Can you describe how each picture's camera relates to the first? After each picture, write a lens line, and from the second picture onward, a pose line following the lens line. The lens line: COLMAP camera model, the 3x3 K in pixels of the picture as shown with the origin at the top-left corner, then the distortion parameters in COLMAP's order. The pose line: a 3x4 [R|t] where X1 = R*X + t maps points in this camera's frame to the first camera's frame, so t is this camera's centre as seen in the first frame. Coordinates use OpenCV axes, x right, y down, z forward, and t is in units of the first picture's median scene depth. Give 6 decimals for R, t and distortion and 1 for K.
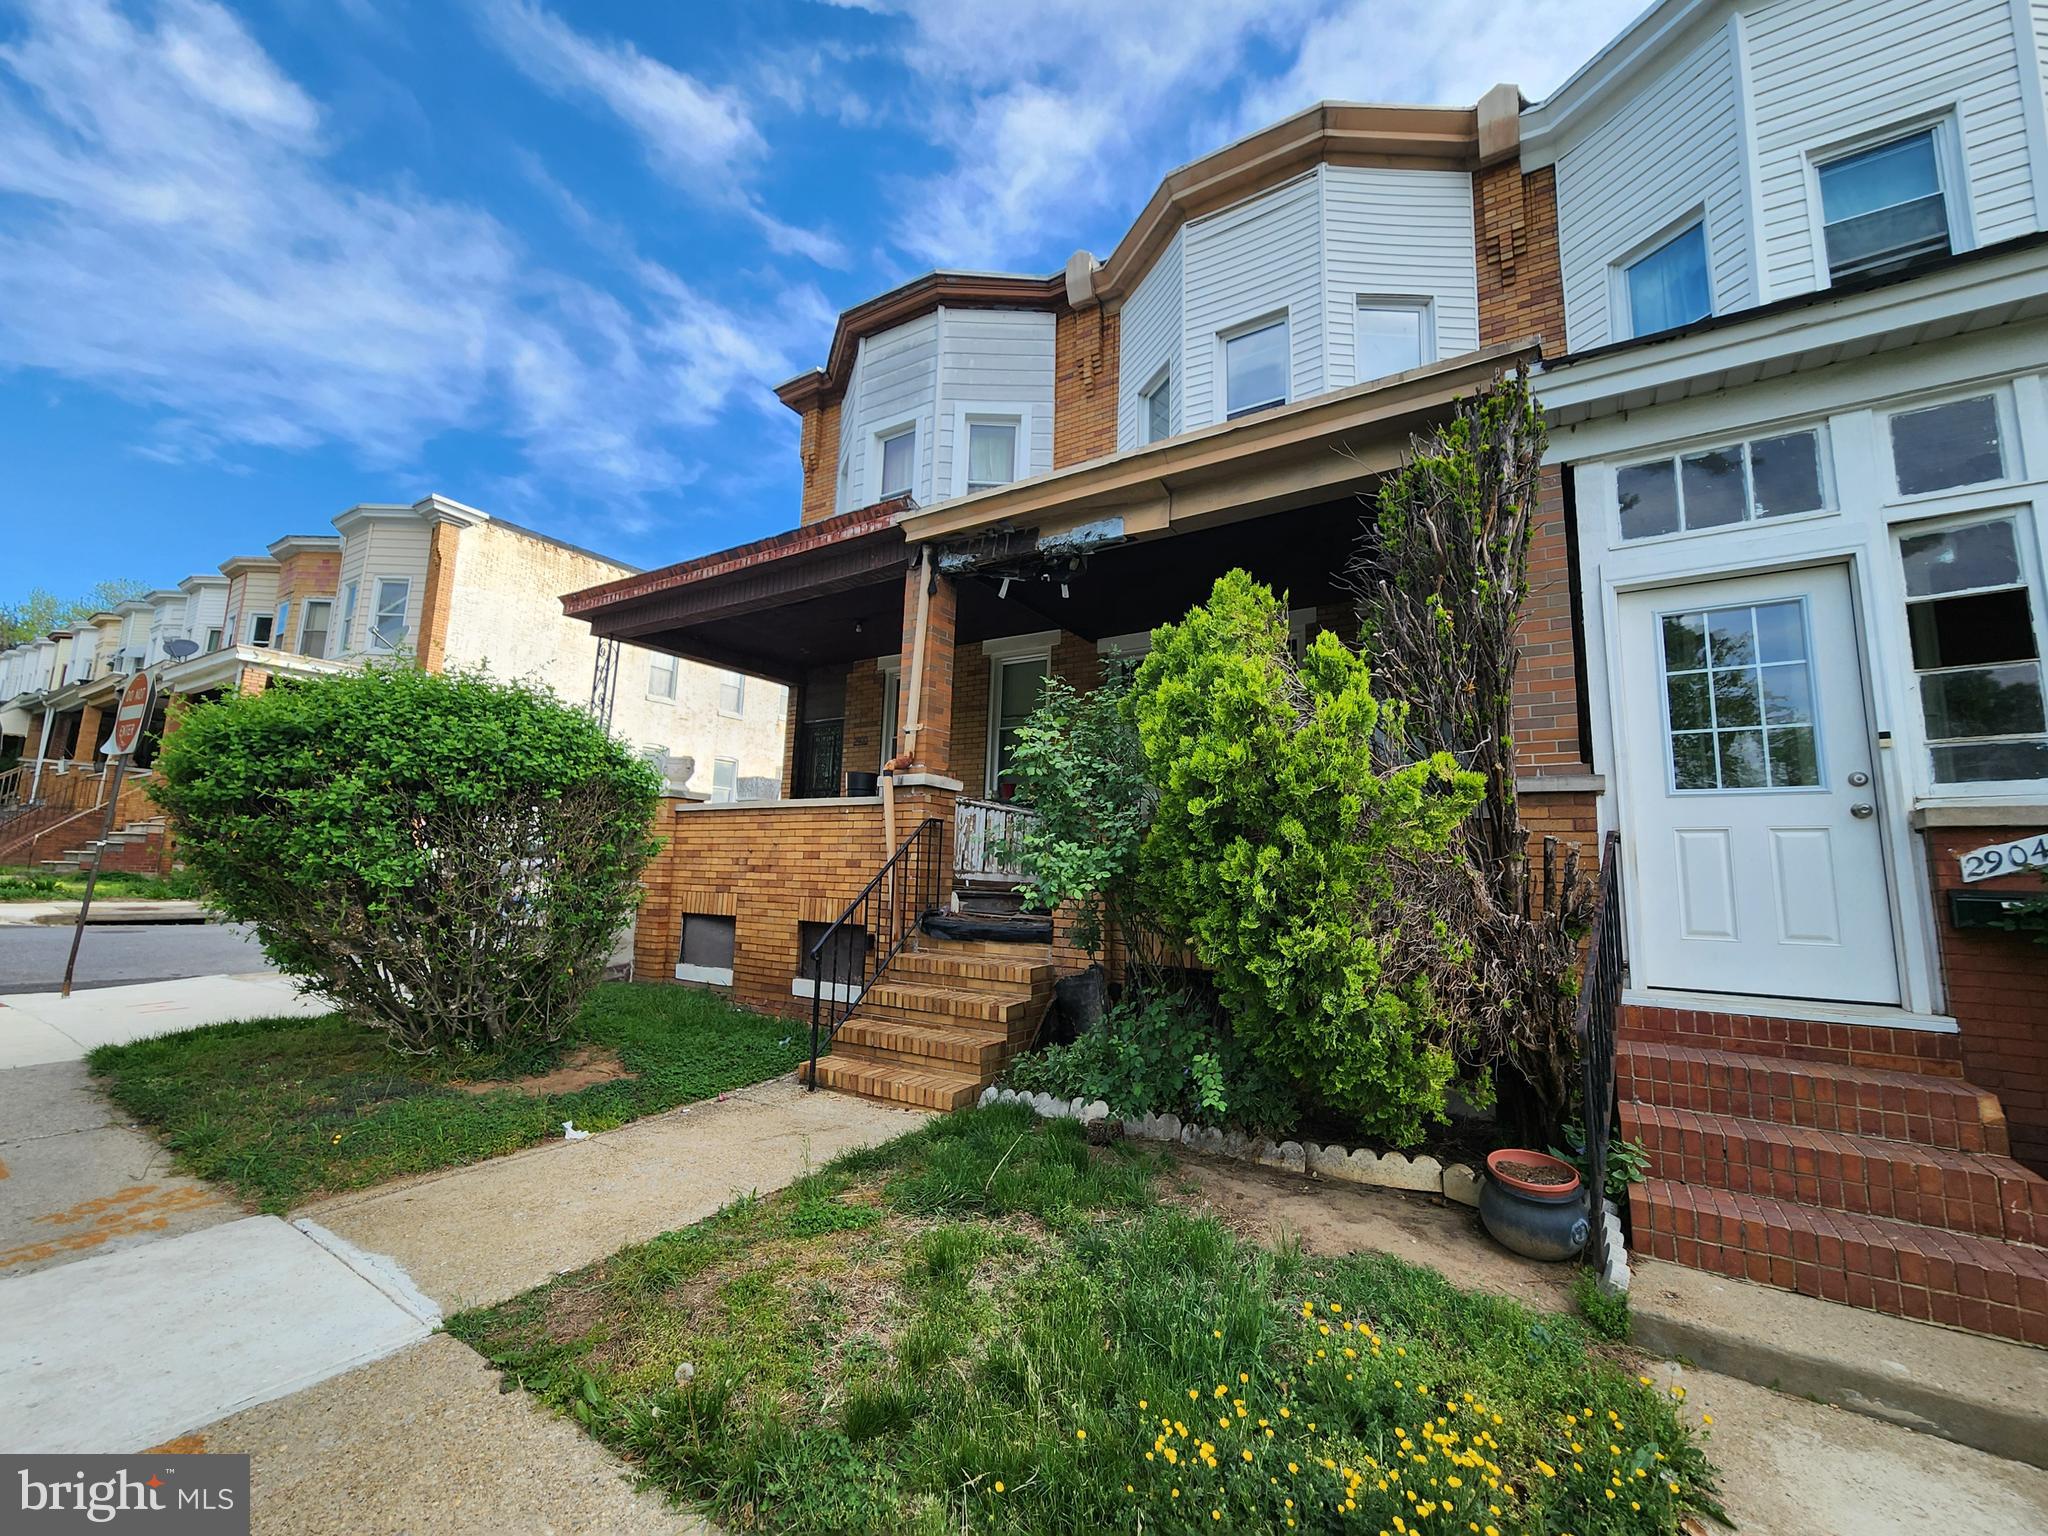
lens RADIAL K [[847.4, 0, 1032.7], [0, 847.4, 766.3], [0, 0, 1]] dist [-0.001034, 0.000236]
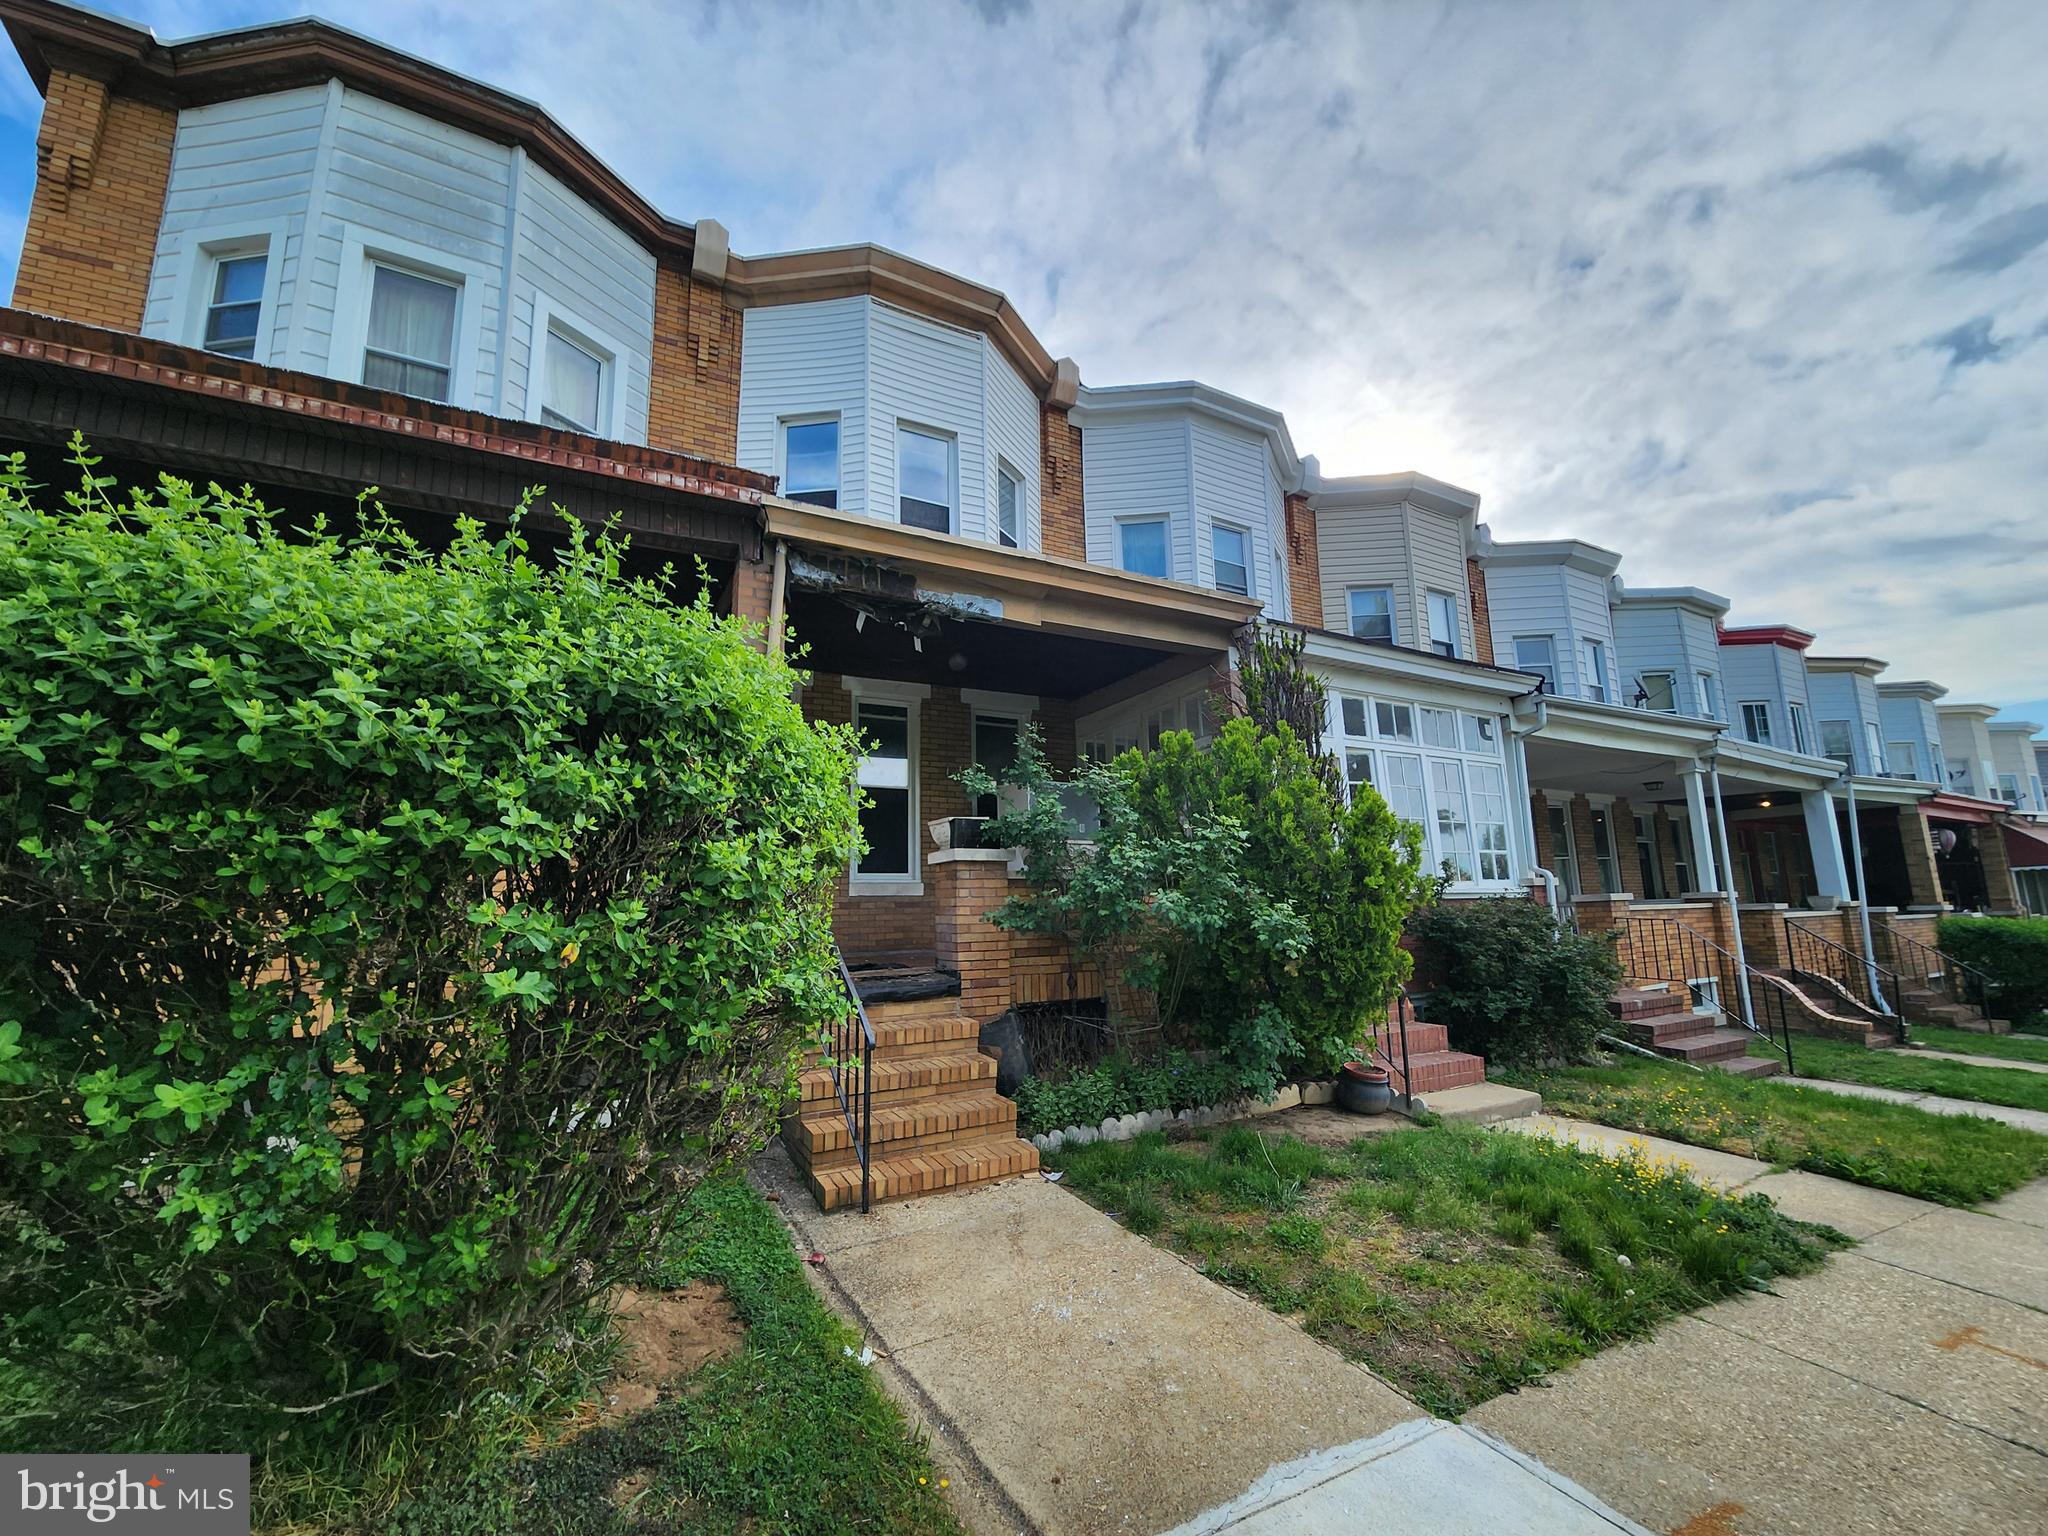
lens RADIAL K [[826.3, 0, 1045.4], [0, 826.3, 778.4], [0, 0, 1]] dist [-0.000693, -0.003613]
pose [[0.471430, 0.099574, 0.876264, -0.701025], [-0.086513, 0.994035, -0.066413, 0.003712], [-0.877650, -0.044499, 0.477232, 0.371534]]
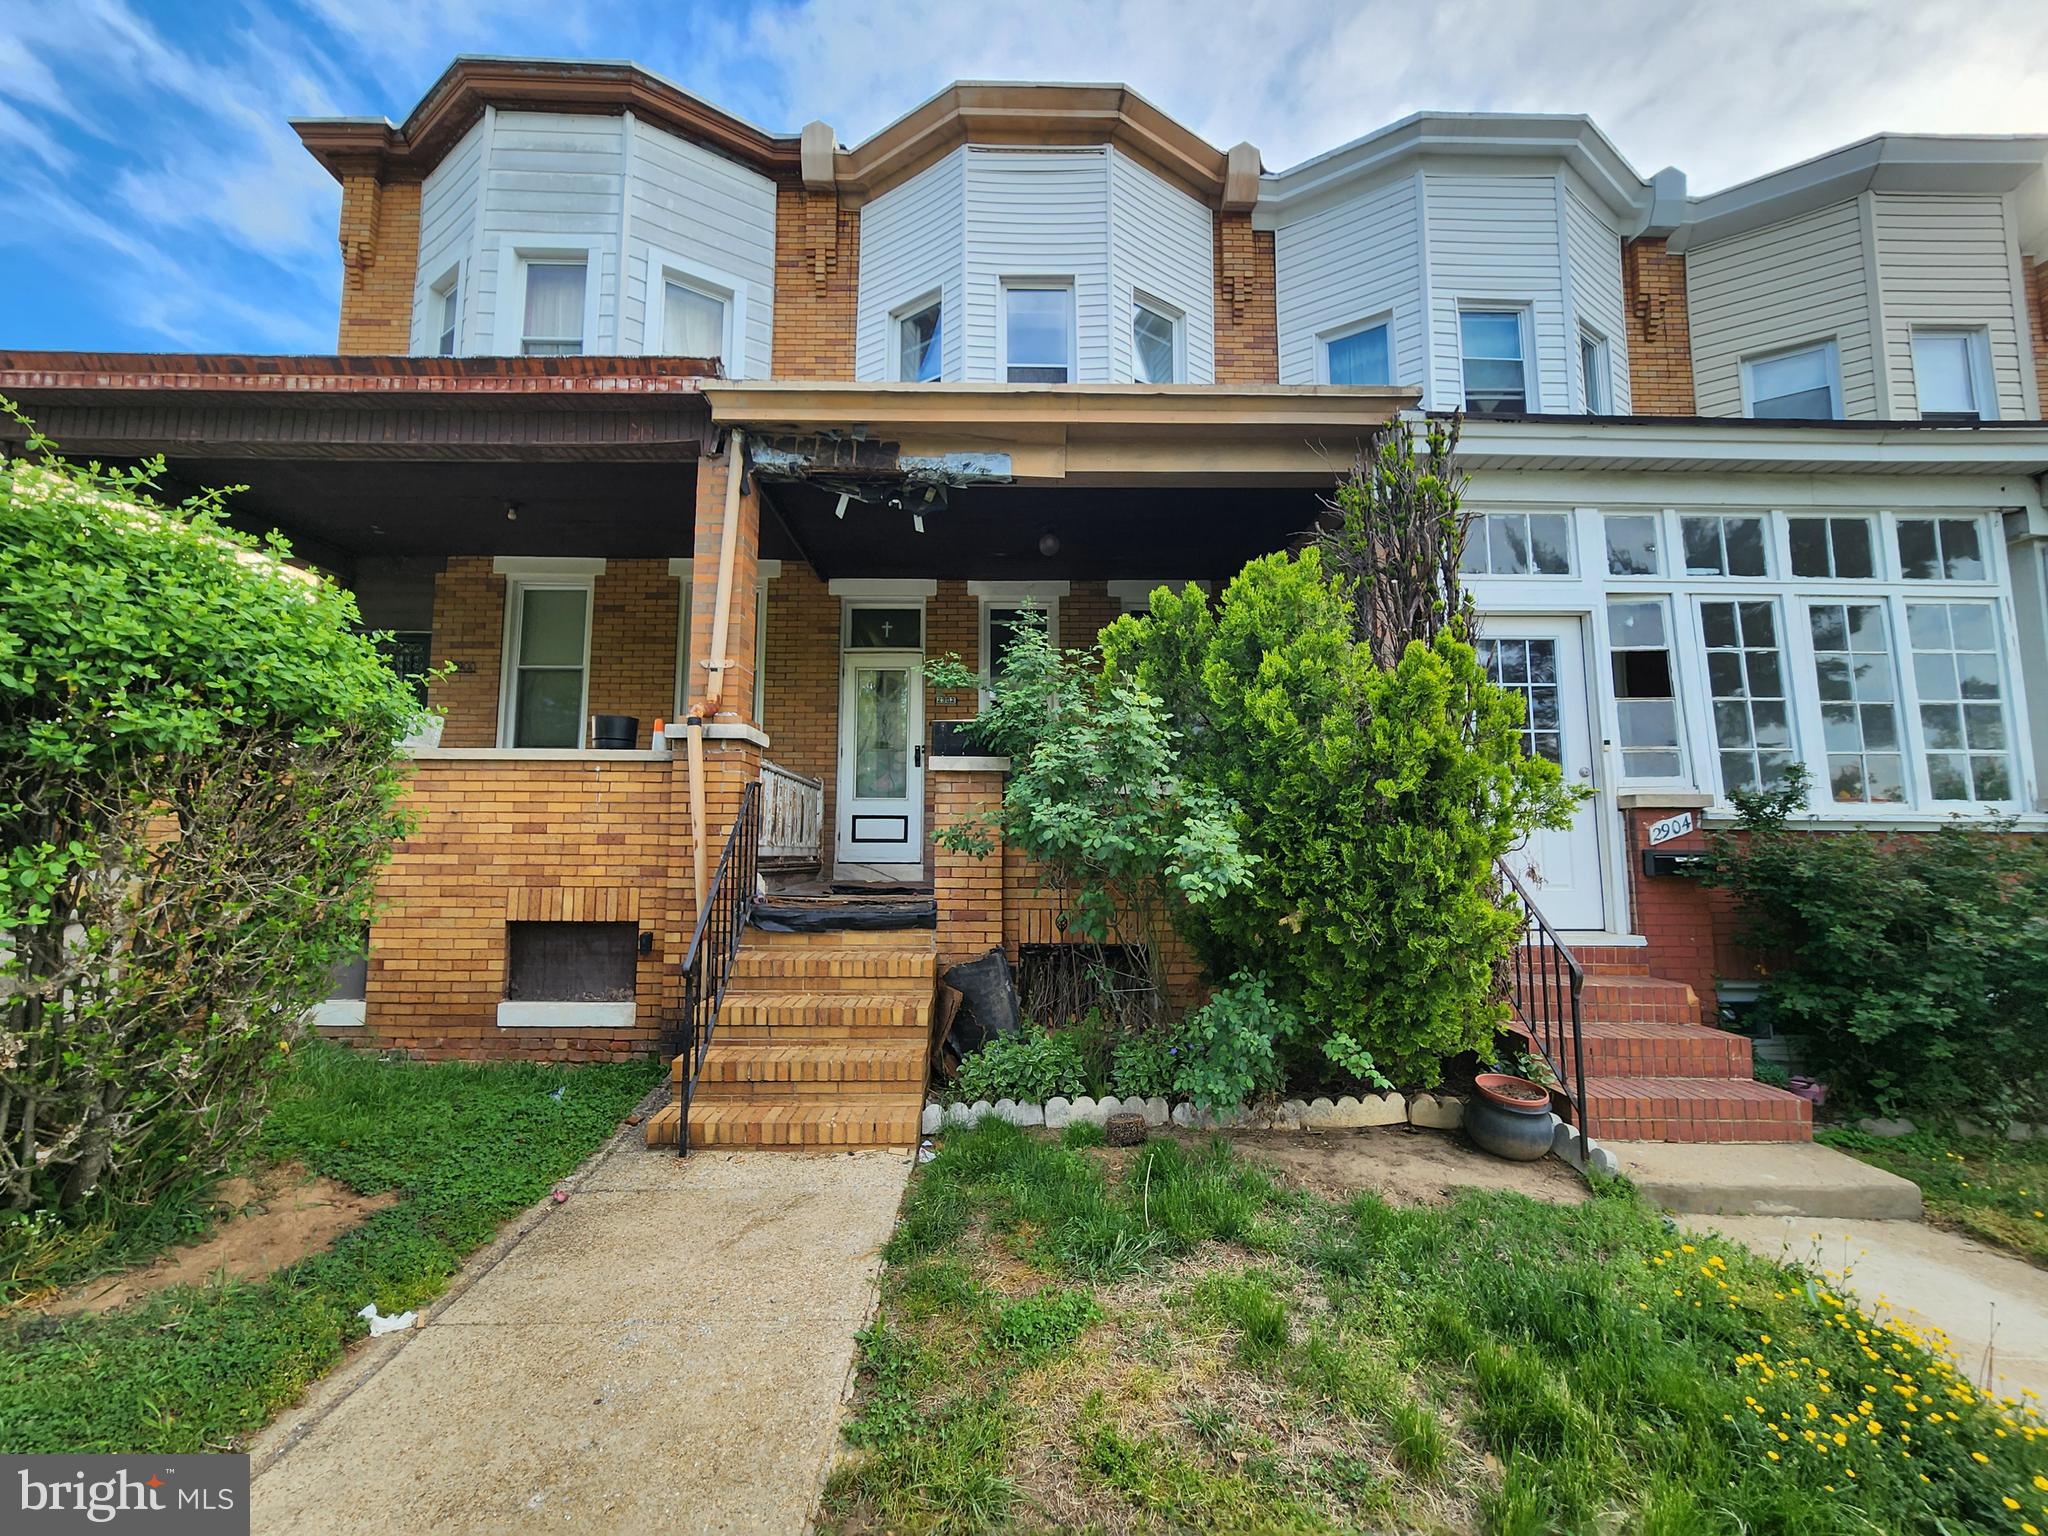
lens RADIAL K [[846.2, 0, 1028.7], [0, 846.2, 764.5], [0, 0, 1]] dist [-0.002432, 0.000322]
pose [[0.832694, 0.028841, 0.552982, -0.324569], [-0.056281, 0.997879, 0.032705, 0.004826], [-0.550866, -0.058356, 0.832551, 0.191117]]
